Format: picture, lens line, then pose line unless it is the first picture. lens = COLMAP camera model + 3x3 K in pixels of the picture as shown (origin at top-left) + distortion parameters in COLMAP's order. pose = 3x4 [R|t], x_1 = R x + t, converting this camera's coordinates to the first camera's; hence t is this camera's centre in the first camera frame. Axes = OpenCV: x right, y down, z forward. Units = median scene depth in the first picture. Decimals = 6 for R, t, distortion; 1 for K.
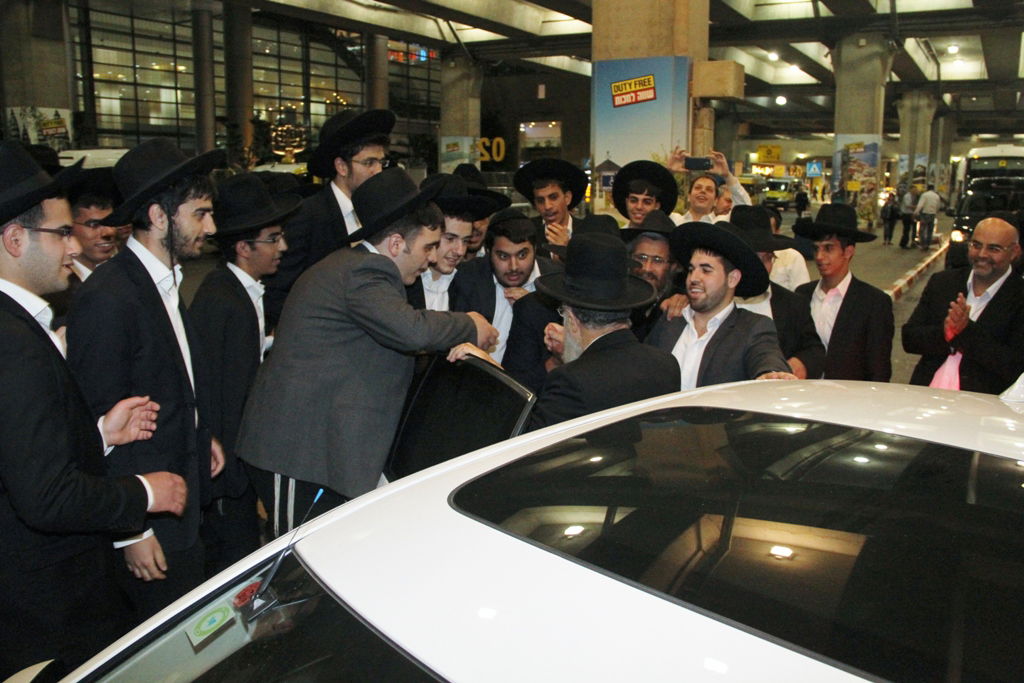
lens RADIAL K [[861.2, 0, 512.0], [0, 861.2, 341.5], [0, 0, 1]] dist [-0.183719, 0.150812]
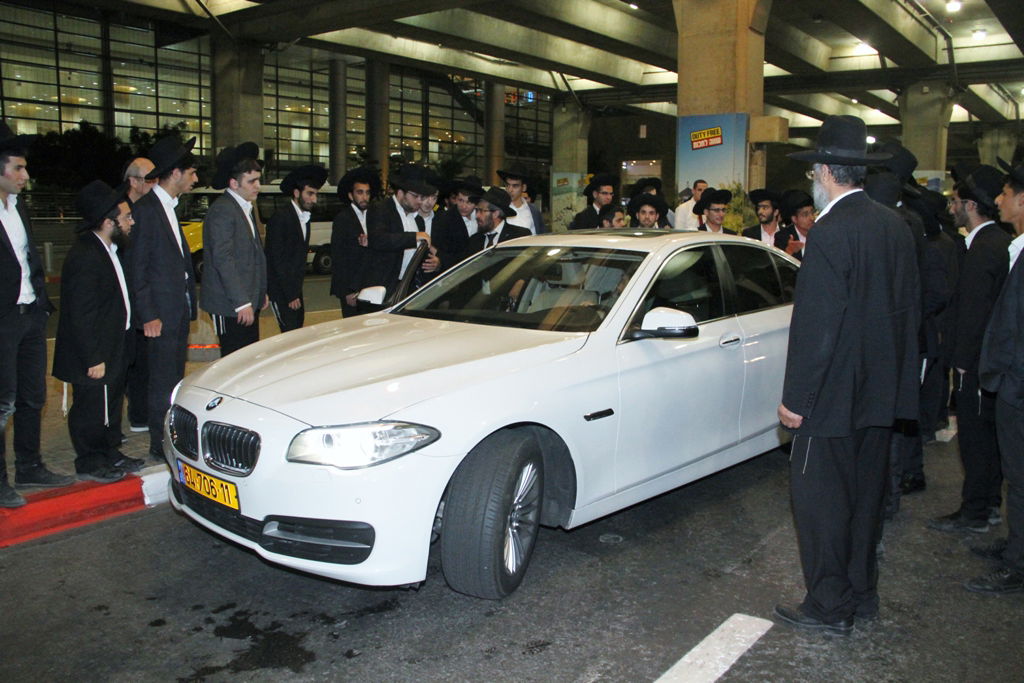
lens RADIAL K [[861.2, 0, 512.0], [0, 861.2, 341.5], [0, 0, 1]] dist [-0.183719, 0.150812]
pose [[0.993263, 0.019661, -0.114201, -0.002243], [-0.024544, 0.998837, -0.041506, 0.026721], [0.113252, 0.044029, 0.992590, -0.103809]]
